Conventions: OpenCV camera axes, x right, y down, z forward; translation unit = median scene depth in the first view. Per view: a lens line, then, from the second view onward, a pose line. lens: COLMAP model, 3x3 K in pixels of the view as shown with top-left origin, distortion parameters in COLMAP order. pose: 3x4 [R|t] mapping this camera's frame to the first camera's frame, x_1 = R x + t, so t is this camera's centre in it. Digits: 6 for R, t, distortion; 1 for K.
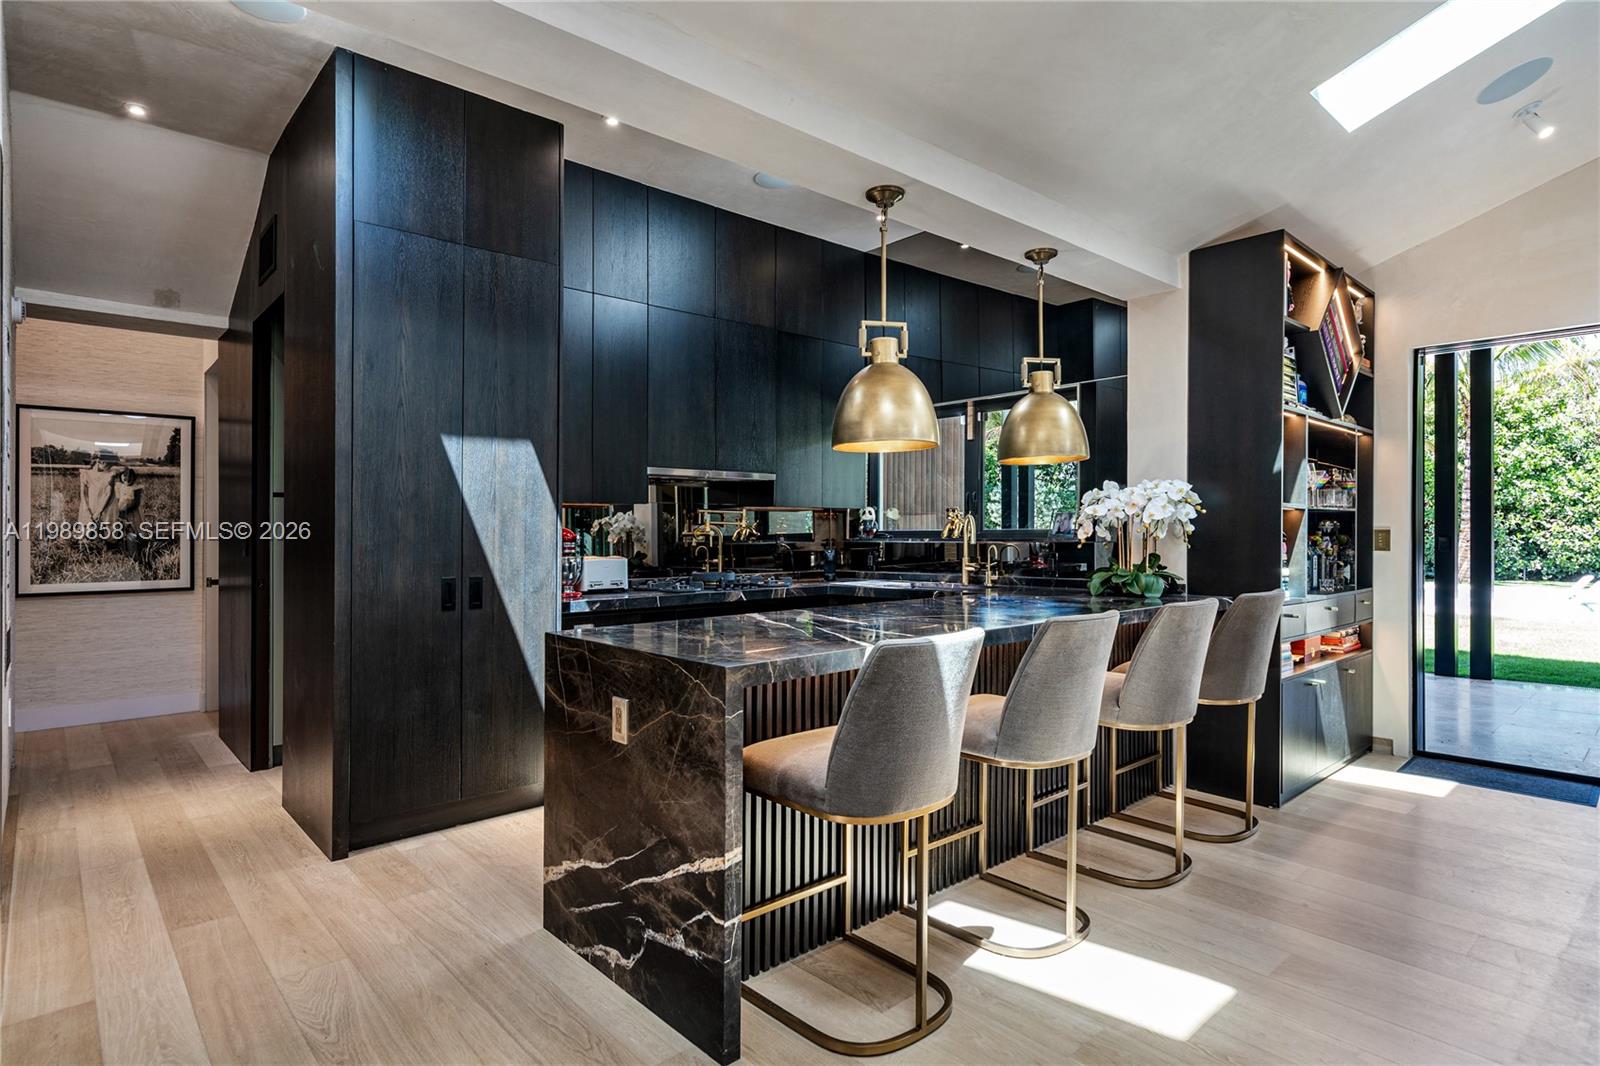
lens RADIAL K [[850.9, 0, 800.0], [0, 850.9, 533.0], [0, 0, 1]] dist [0.004943, 0.000665]
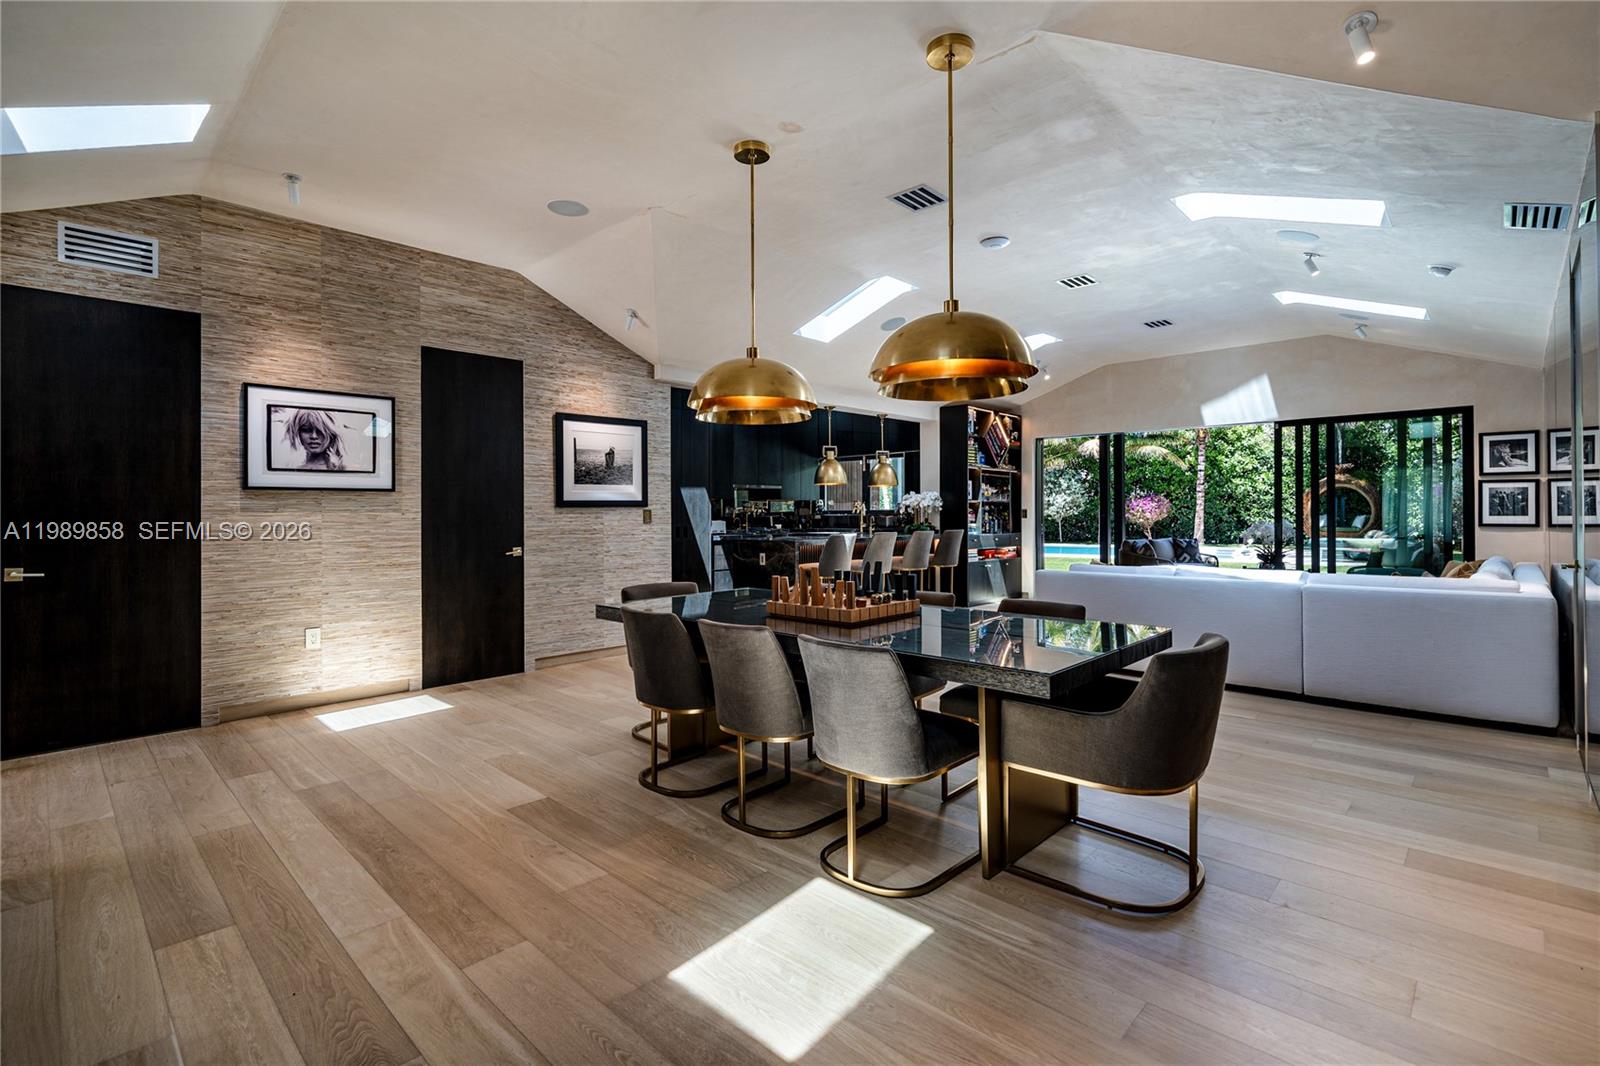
lens RADIAL K [[740.0, 0, 795.7], [0, 740.0, 509.9], [0, 0, 1]] dist [0.003135, 0.000345]
pose [[0.997722, -0.000722, 0.067460, -0.169355], [0.001145, 0.999980, -0.006231, 0.012034], [-0.067454, 0.006294, 0.997703, -1.374153]]
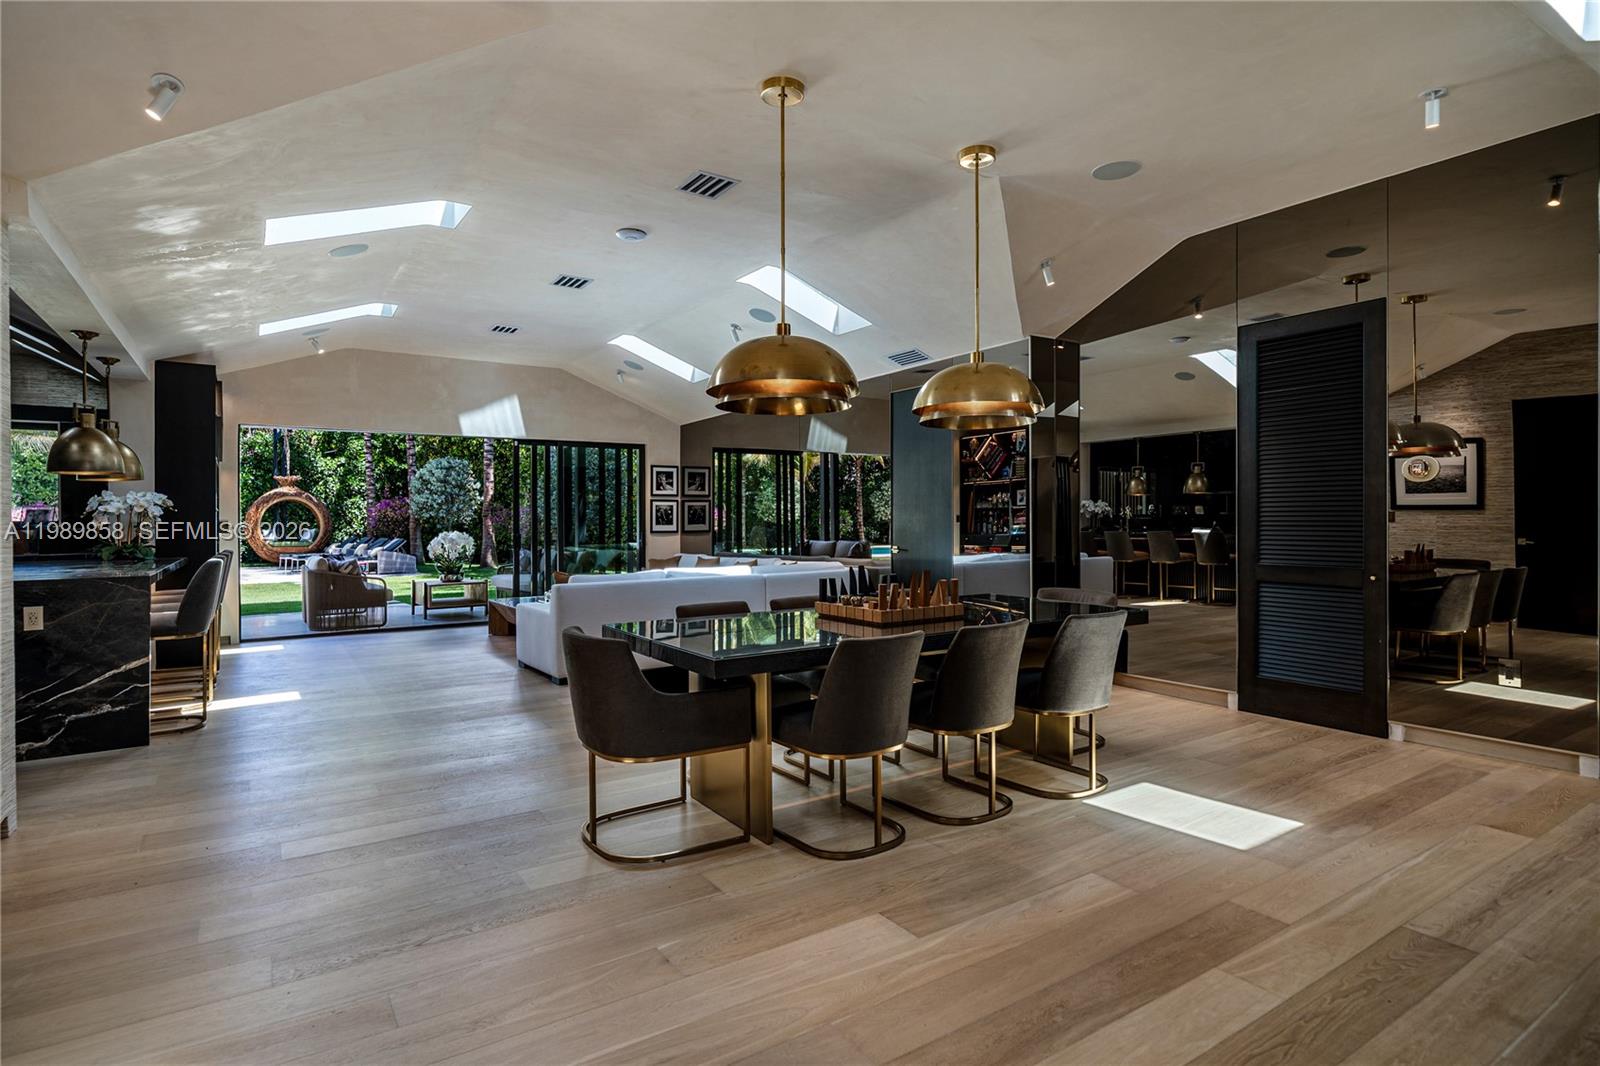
lens RADIAL K [[825.0, 0, 798.7], [0, 825.0, 520.4], [0, 0, 1]] dist [0.000262, -0.000132]
pose [[0.149018, 0.002085, 0.988832, -1.050829], [0.010269, 0.999941, -0.003656, 0.015876], [-0.988781, 0.010699, 0.148988, -0.566606]]
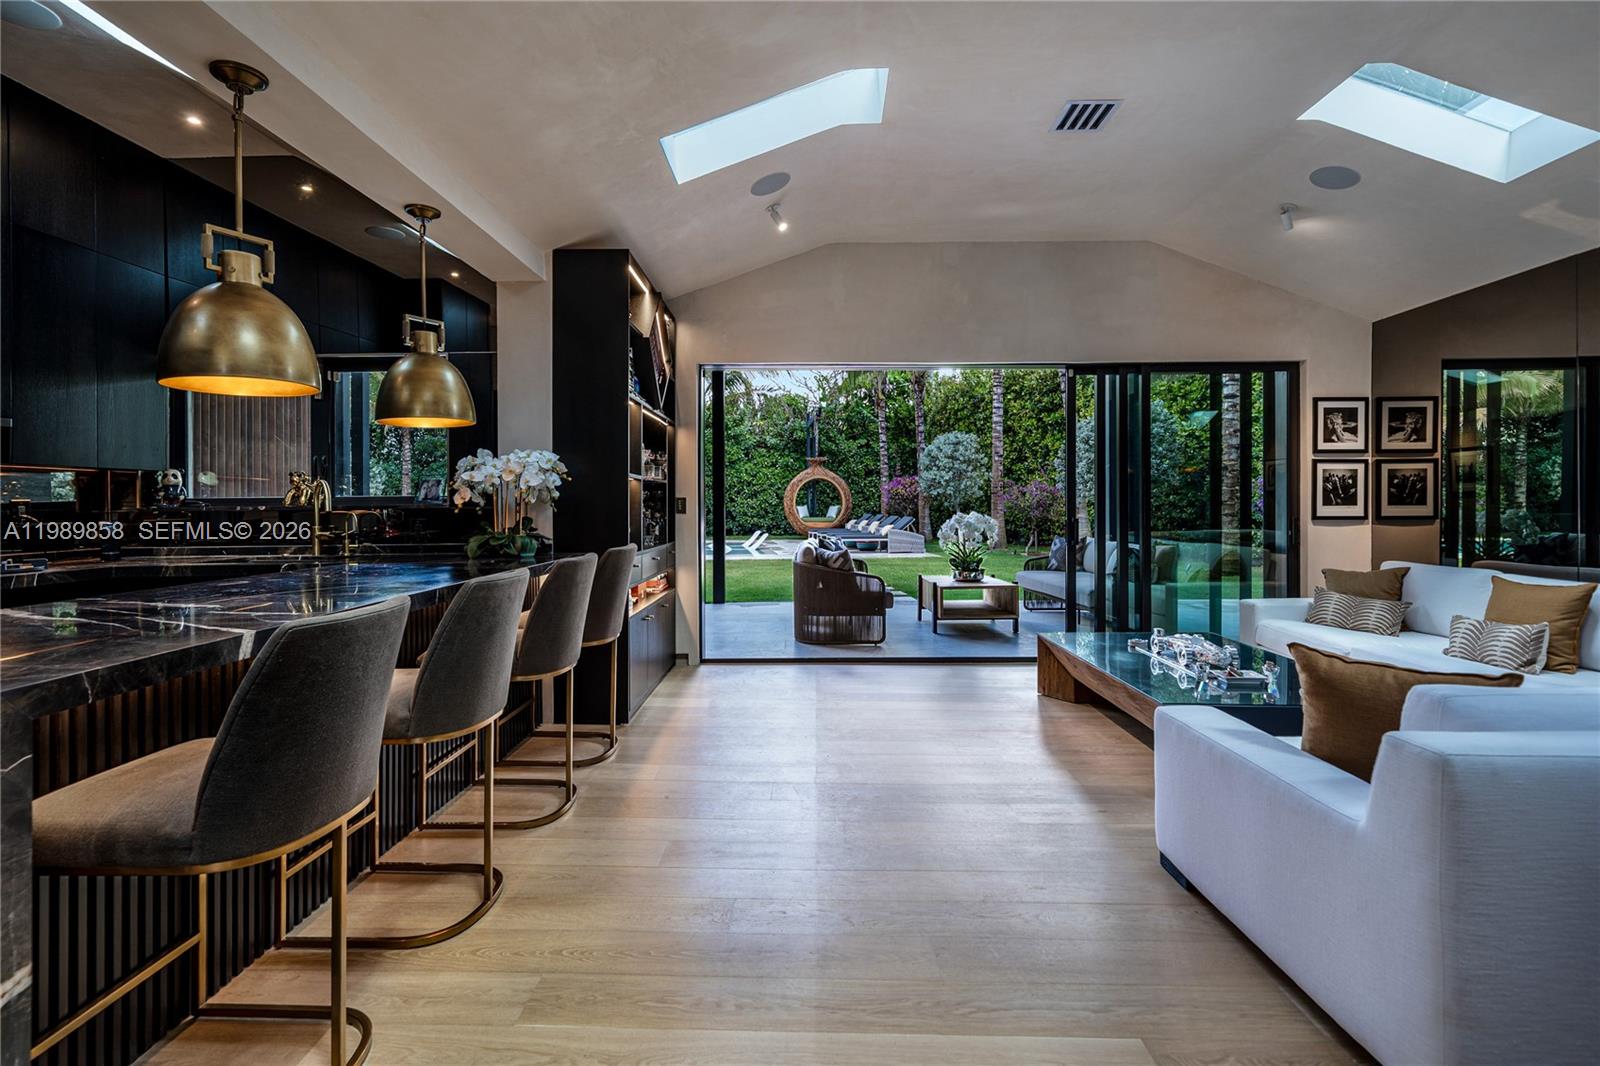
lens RADIAL K [[740.0, 0, 795.7], [0, 740.0, 509.9], [0, 0, 1]] dist [0.003135, 0.000345]
pose [[0.687111, -0.008166, 0.726506, -0.039461], [0.004701, 0.999966, 0.006793, 0.010352], [-0.726537, -0.001253, 0.687126, 0.094787]]
